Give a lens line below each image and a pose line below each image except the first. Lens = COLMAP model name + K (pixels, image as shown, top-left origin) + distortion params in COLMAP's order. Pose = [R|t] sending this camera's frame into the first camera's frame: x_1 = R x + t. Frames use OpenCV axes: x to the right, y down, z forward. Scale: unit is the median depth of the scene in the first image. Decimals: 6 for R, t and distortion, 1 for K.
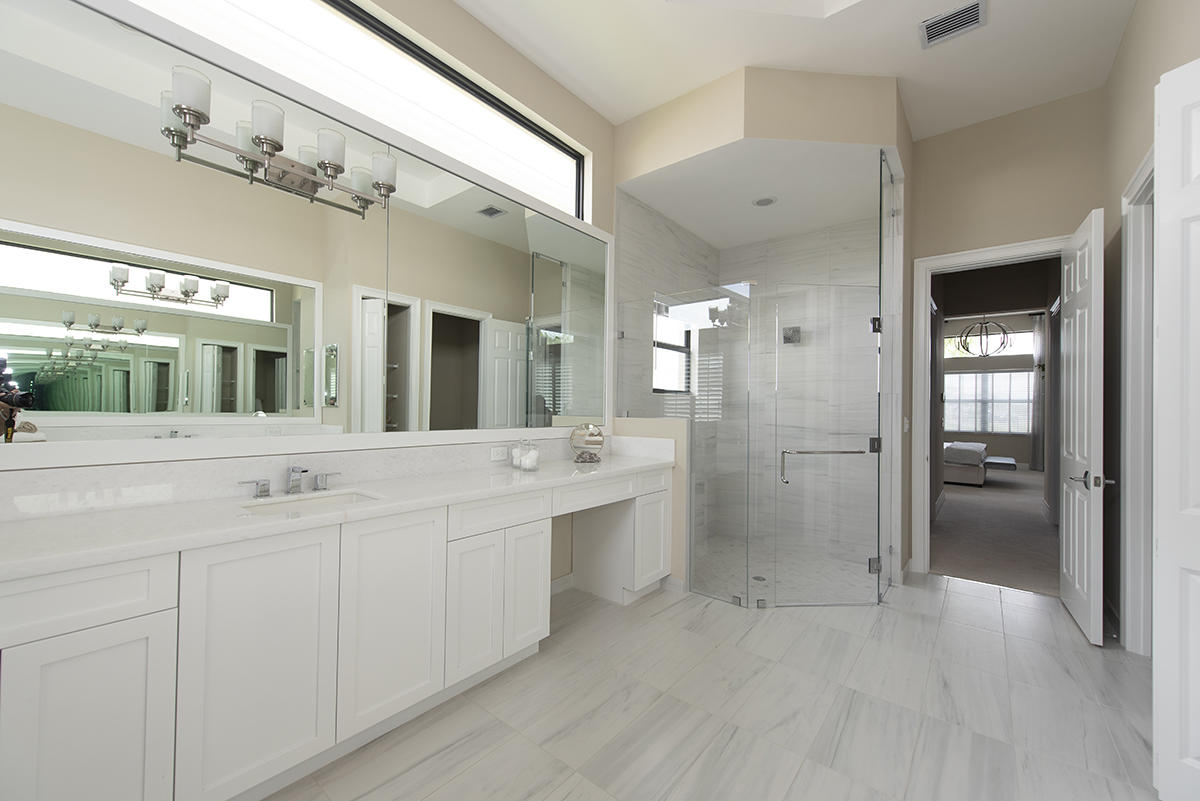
lens RADIAL K [[475.6, 0, 606.4], [0, 475.6, 406.8], [0, 0, 1]] dist [0.013614, -0.002400]
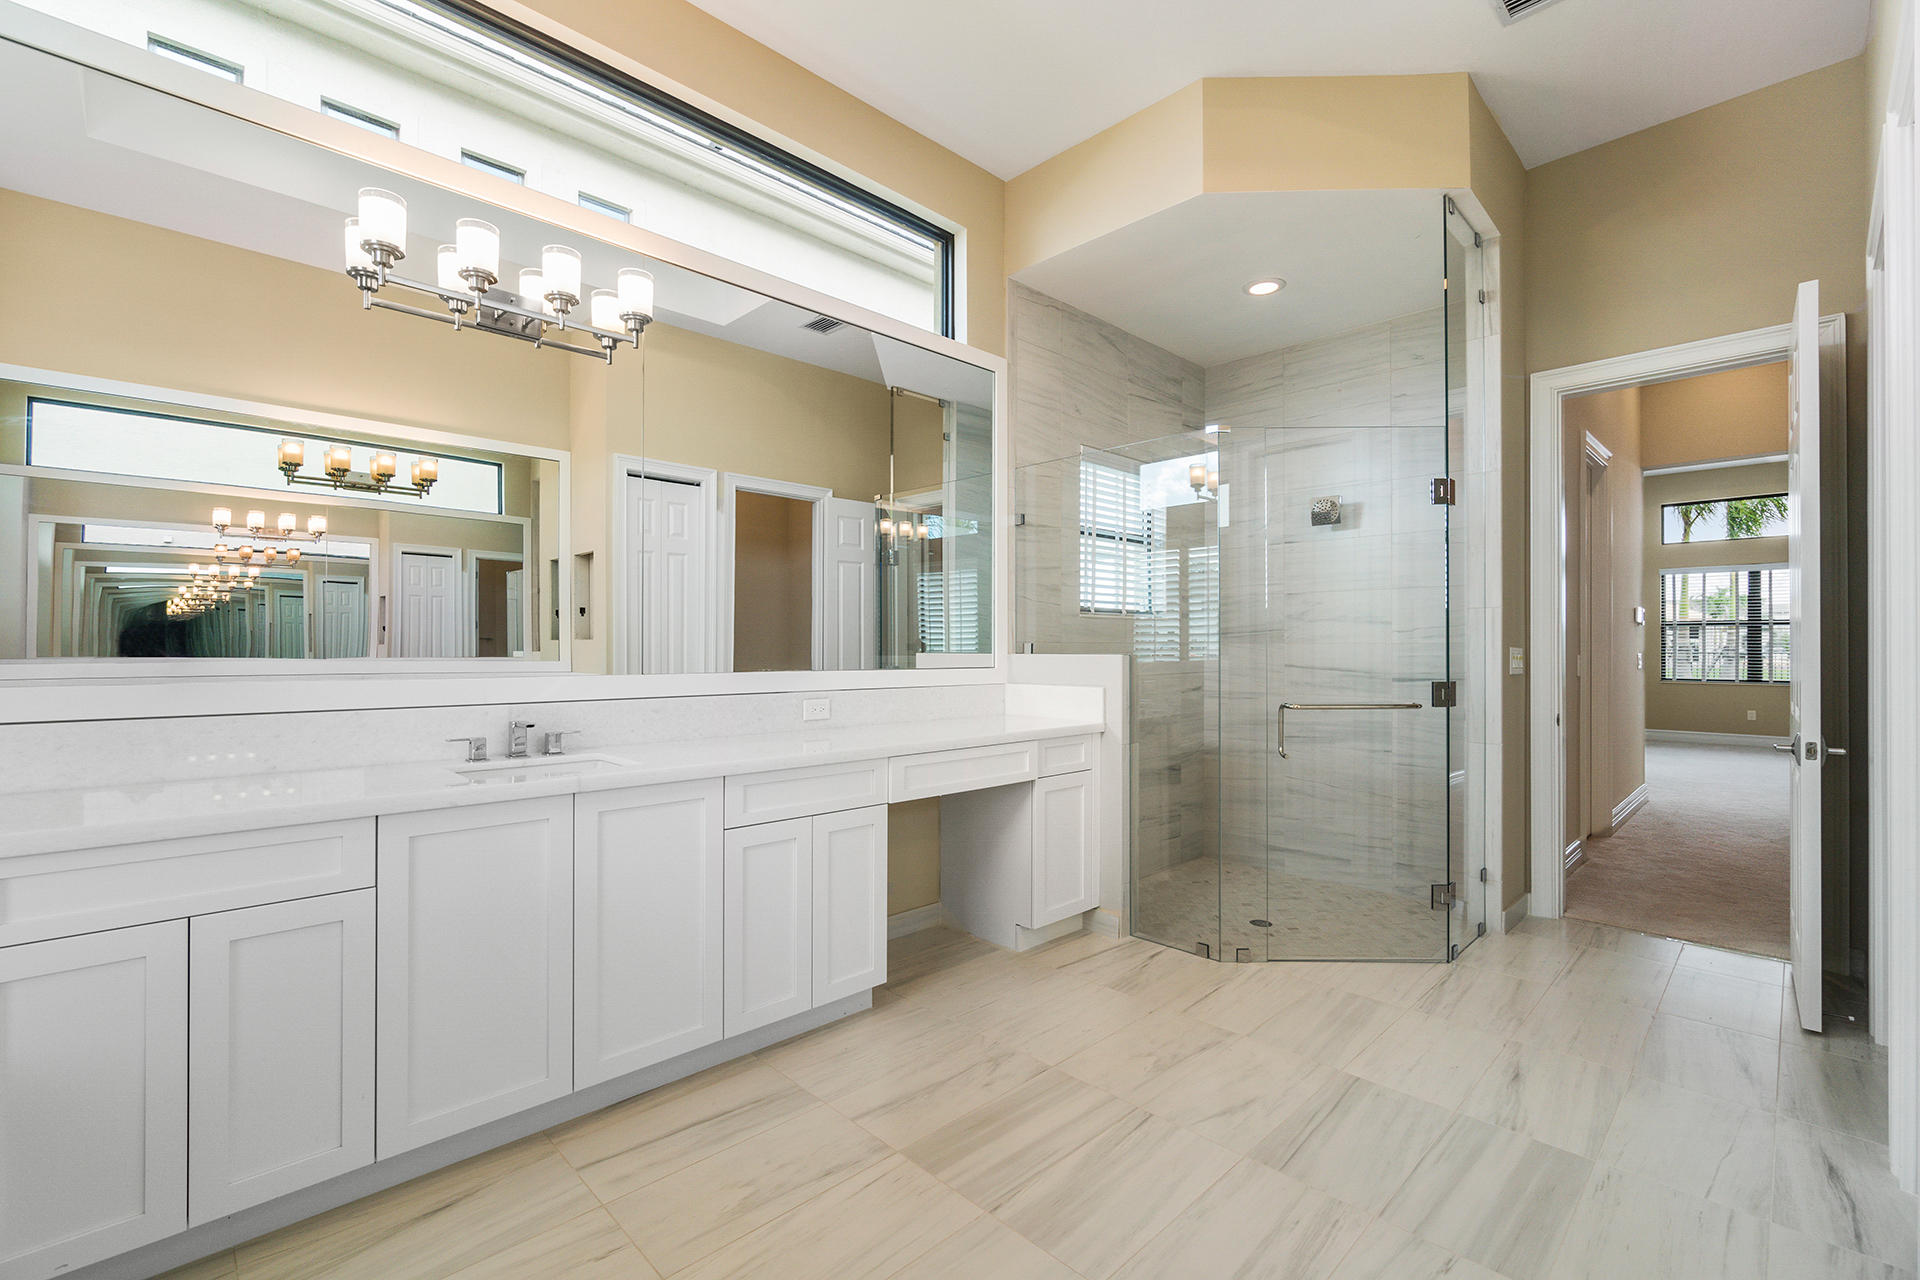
lens RADIAL K [[823.8, 0, 947.1], [0, 823.8, 648.4], [0, 0, 1]] dist [-0.002945, 0.001809]
pose [[0.993082, -0.011465, -0.116858, 0.068590], [0.012142, 0.999913, 0.005085, 0.009712], [0.116789, -0.006468, 0.993136, -0.077835]]
